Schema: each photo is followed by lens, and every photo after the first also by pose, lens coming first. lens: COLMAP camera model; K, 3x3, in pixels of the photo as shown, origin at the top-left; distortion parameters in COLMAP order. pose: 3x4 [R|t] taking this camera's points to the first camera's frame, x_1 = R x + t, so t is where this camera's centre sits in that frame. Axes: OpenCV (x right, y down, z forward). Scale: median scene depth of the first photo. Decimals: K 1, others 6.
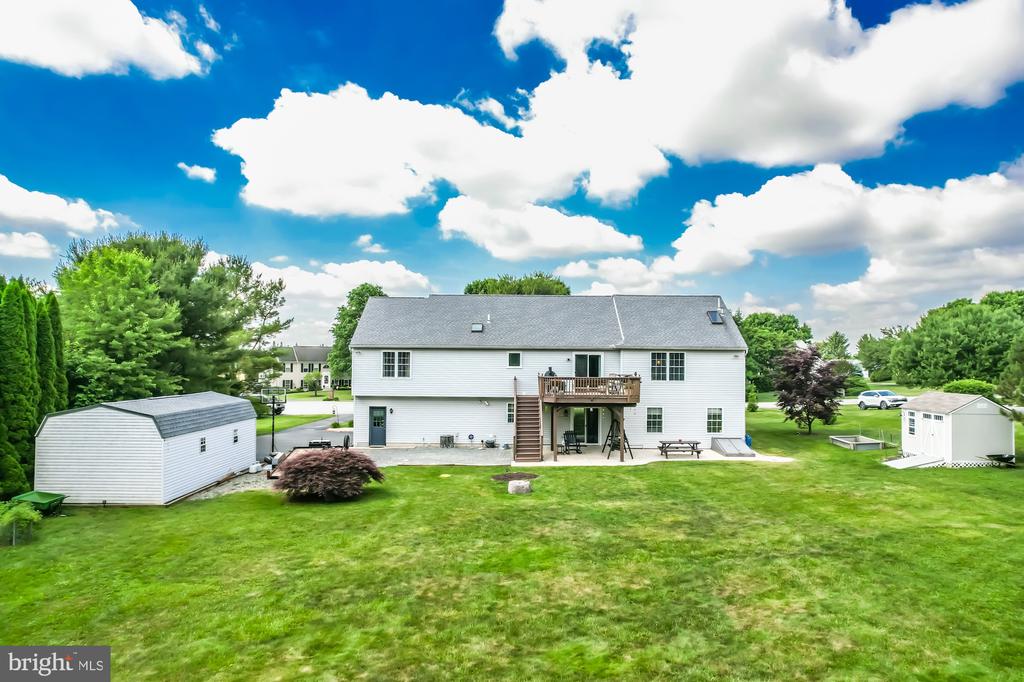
lens RADIAL K [[660.7, 0, 512.0], [0, 660.7, 341.0], [0, 0, 1]] dist [-0.081833, 0.070438]
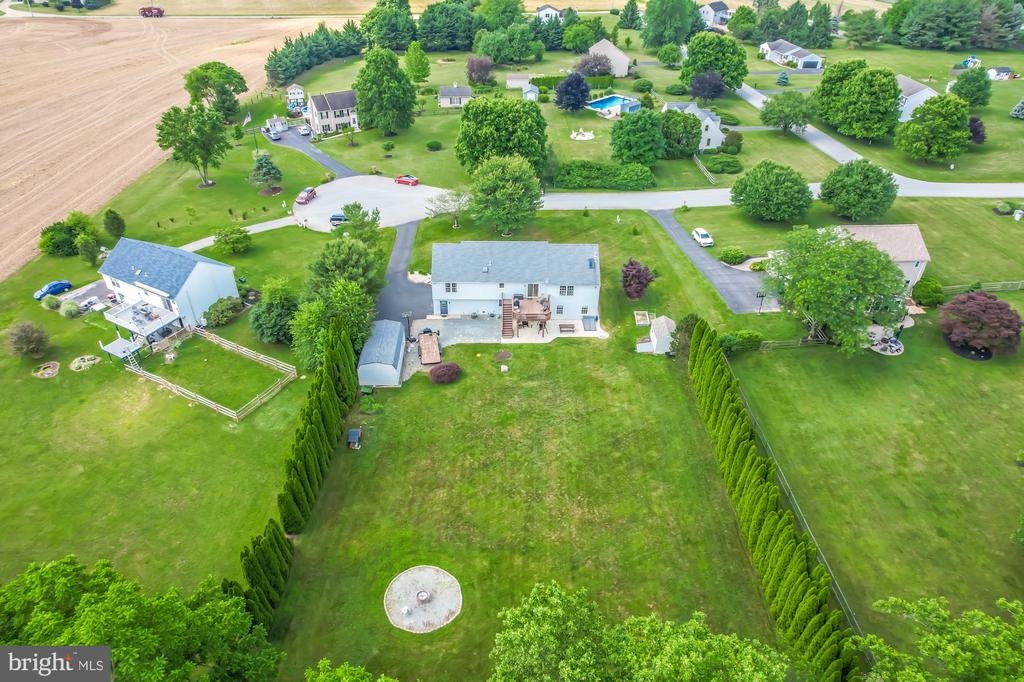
lens RADIAL K [[660.7, 0, 512.0], [0, 660.7, 341.0], [0, 0, 1]] dist [-0.081833, 0.070438]
pose [[0.999619, -0.013098, 0.024291, -0.020188], [-0.004493, 0.791210, 0.611528, -1.275868], [-0.027229, -0.611404, 0.790850, -0.991138]]
